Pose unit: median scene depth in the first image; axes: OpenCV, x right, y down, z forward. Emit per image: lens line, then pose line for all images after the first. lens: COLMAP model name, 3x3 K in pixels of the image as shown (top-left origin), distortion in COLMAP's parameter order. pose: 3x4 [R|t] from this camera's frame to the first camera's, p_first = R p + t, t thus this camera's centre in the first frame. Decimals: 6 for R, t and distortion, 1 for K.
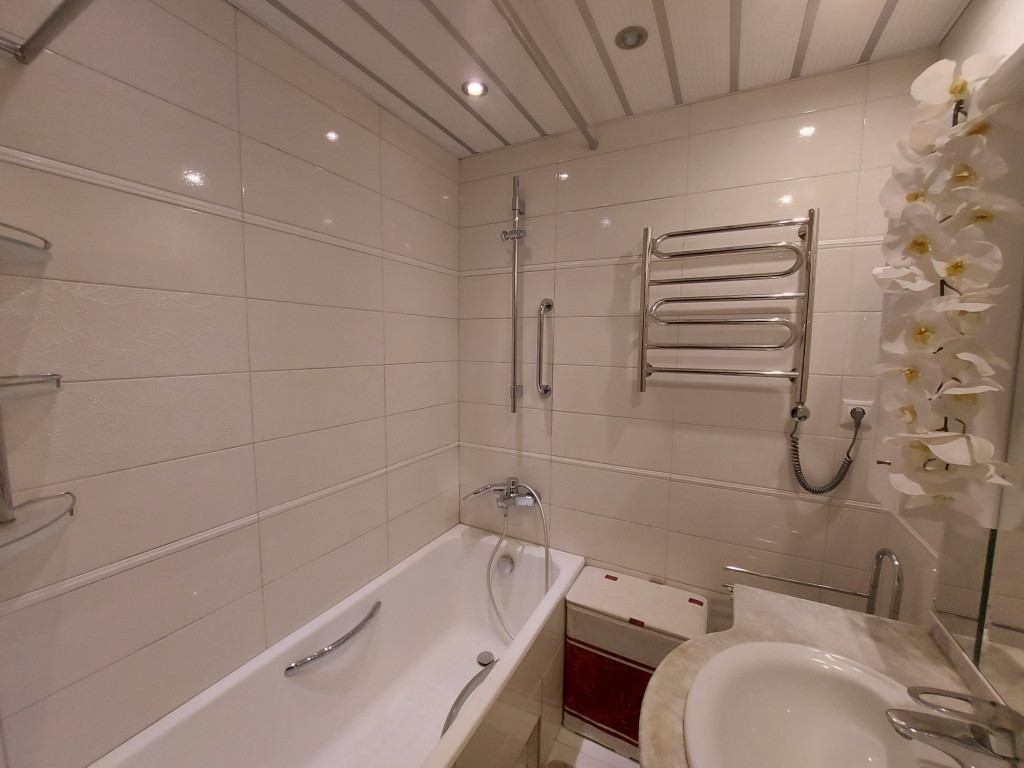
lens RADIAL K [[409.8, 0, 512.6], [0, 409.8, 381.2], [0, 0, 1]] dist [-0.019951, -0.000436]
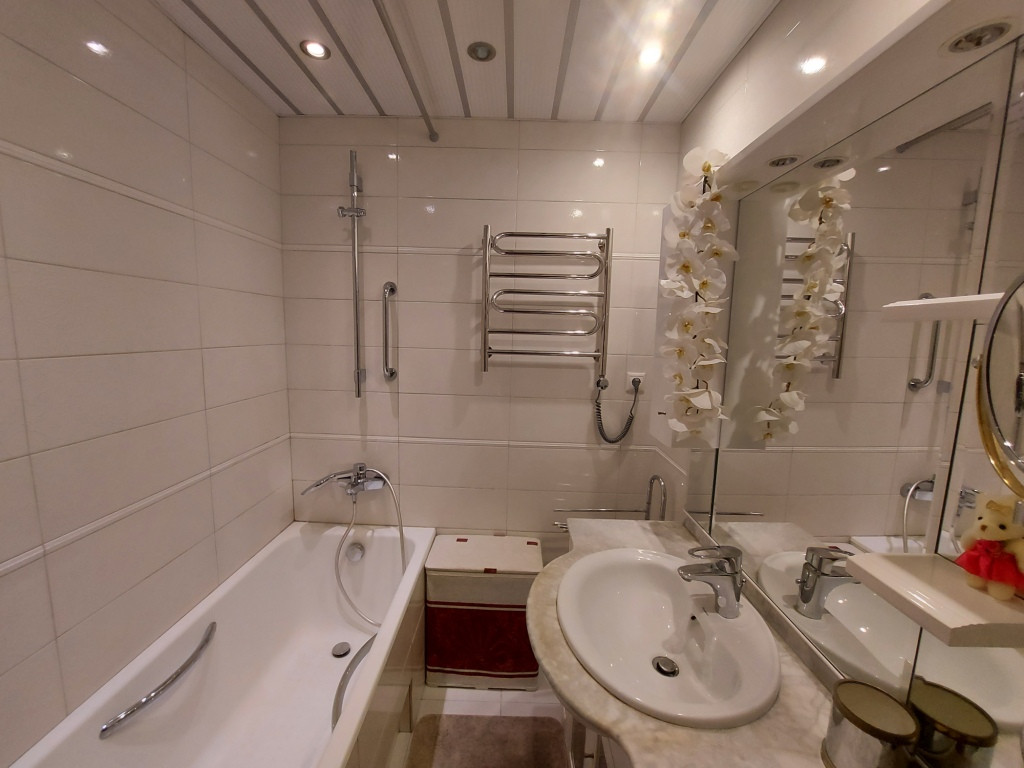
lens RADIAL K [[409.8, 0, 514.7], [0, 409.8, 380.8], [0, 0, 1]] dist [-0.019951, -0.000436]
pose [[0.887440, -0.039882, 0.459194, -0.131621], [0.022087, 0.998785, 0.044062, 0.003746], [-0.460393, -0.028960, 0.887243, -0.041355]]
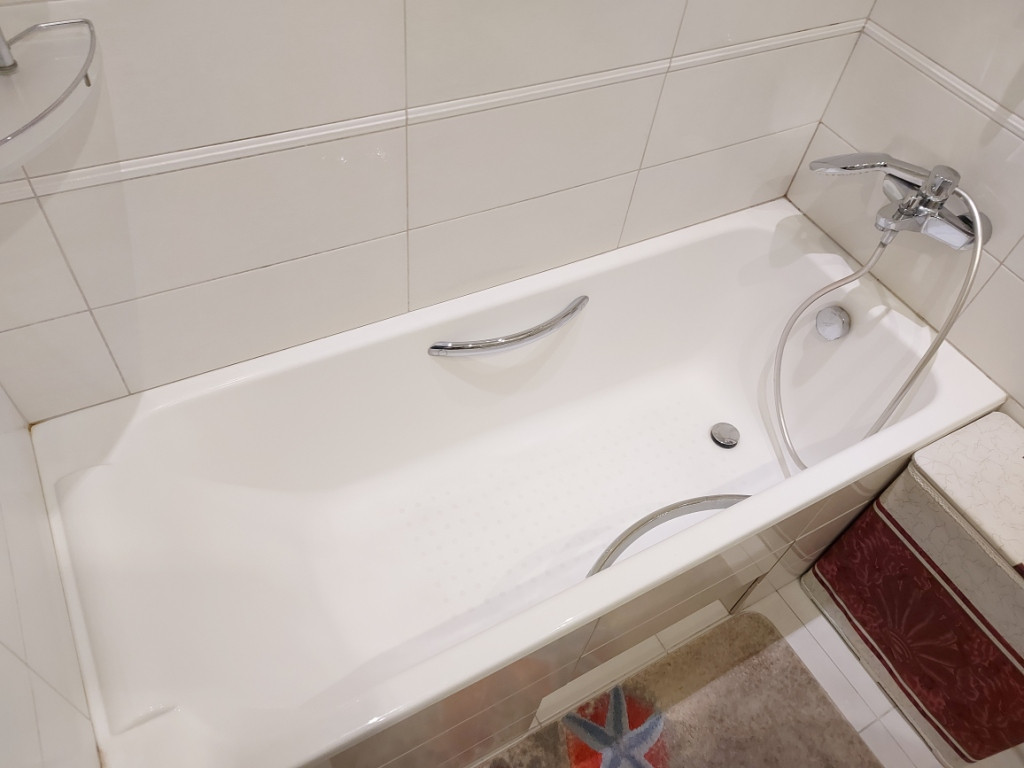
lens RADIAL K [[740.0, 0, 512.3], [0, 740.0, 386.5], [0, 0, 1]] dist [0.075703, -0.083635]
pose [[0.833637, 0.473251, -0.284751, -0.055777], [-0.146883, 0.686959, 0.711697, -0.102604], [0.532424, -0.551472, 0.642187, 0.199177]]
